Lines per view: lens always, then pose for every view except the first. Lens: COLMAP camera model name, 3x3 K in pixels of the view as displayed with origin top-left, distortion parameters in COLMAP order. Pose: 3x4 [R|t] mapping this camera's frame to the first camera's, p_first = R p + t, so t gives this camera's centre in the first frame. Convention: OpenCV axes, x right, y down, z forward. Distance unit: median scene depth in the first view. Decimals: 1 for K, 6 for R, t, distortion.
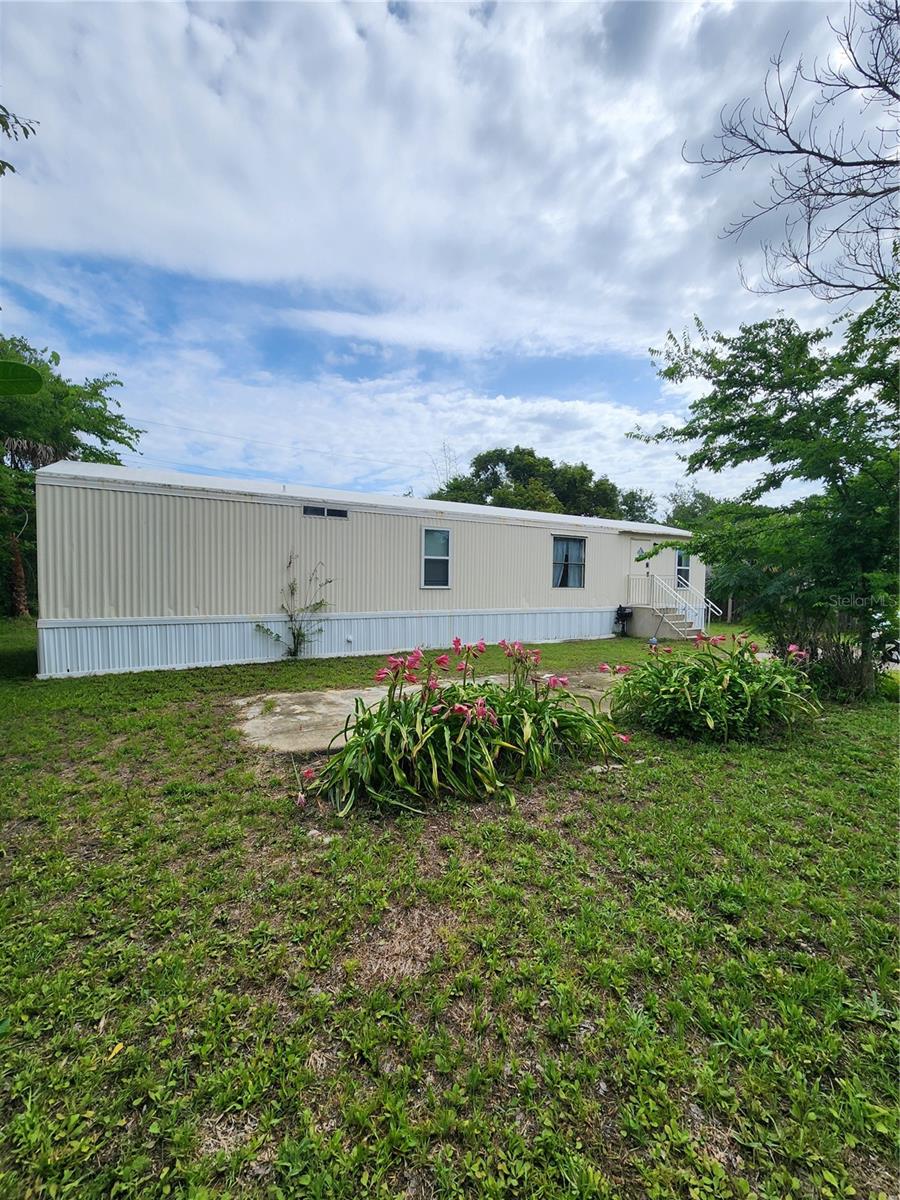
lens RADIAL K [[480.9, 0, 450.0], [0, 480.9, 600.0], [0, 0, 1]] dist [0.002078, -0.000162]
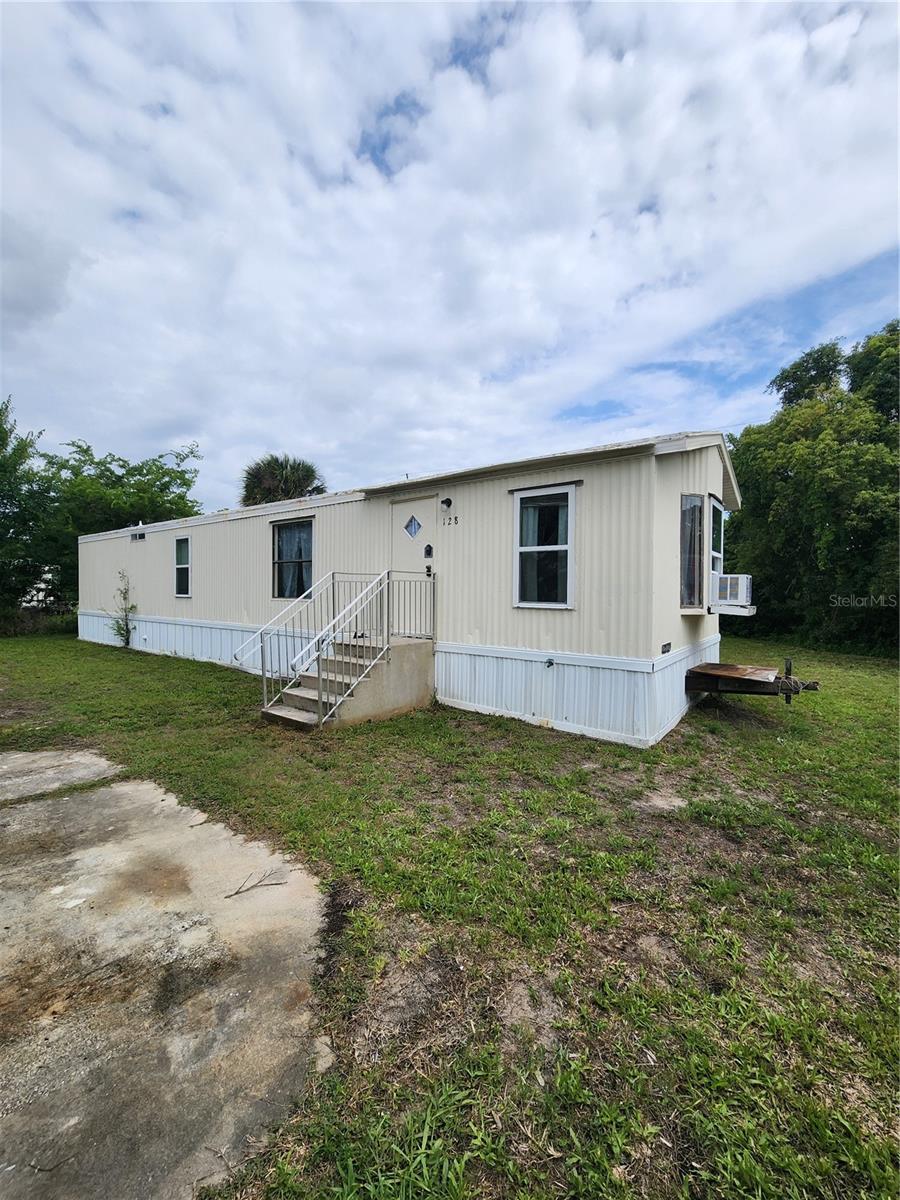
lens RADIAL K [[480.9, 0, 450.0], [0, 480.9, 600.0], [0, 0, 1]] dist [0.002078, -0.000162]
pose [[0.400208, 0.003137, -0.916419, 1.119879], [-0.042992, 0.998957, -0.015355, -0.026503], [0.915415, 0.045544, 0.399925, 1.113939]]
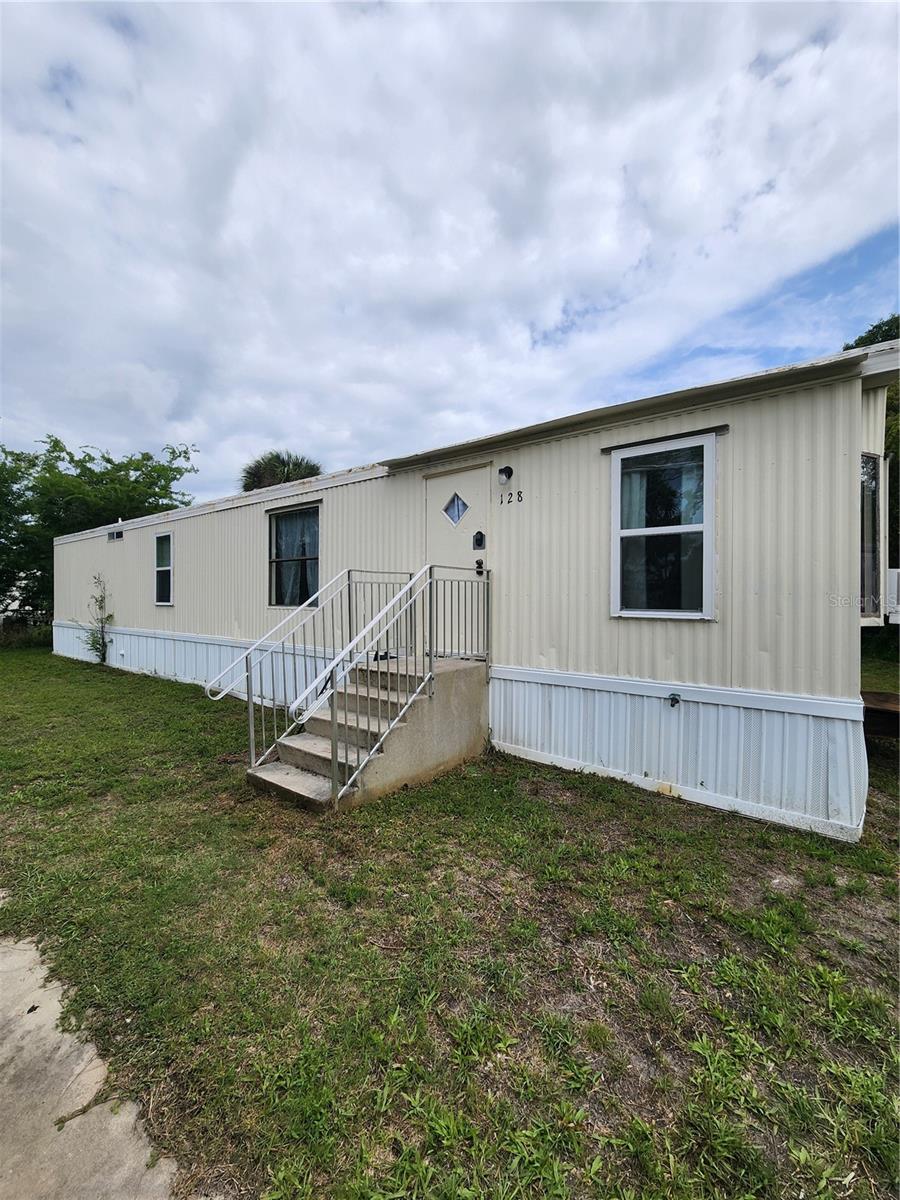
lens RADIAL K [[480.9, 0, 450.0], [0, 480.9, 600.0], [0, 0, 1]] dist [0.002078, -0.000162]
pose [[0.394625, -0.012212, -0.918761, 0.946769], [-0.037317, 0.998874, -0.029305, -0.027377], [0.918084, 0.045849, 0.393724, 1.132812]]
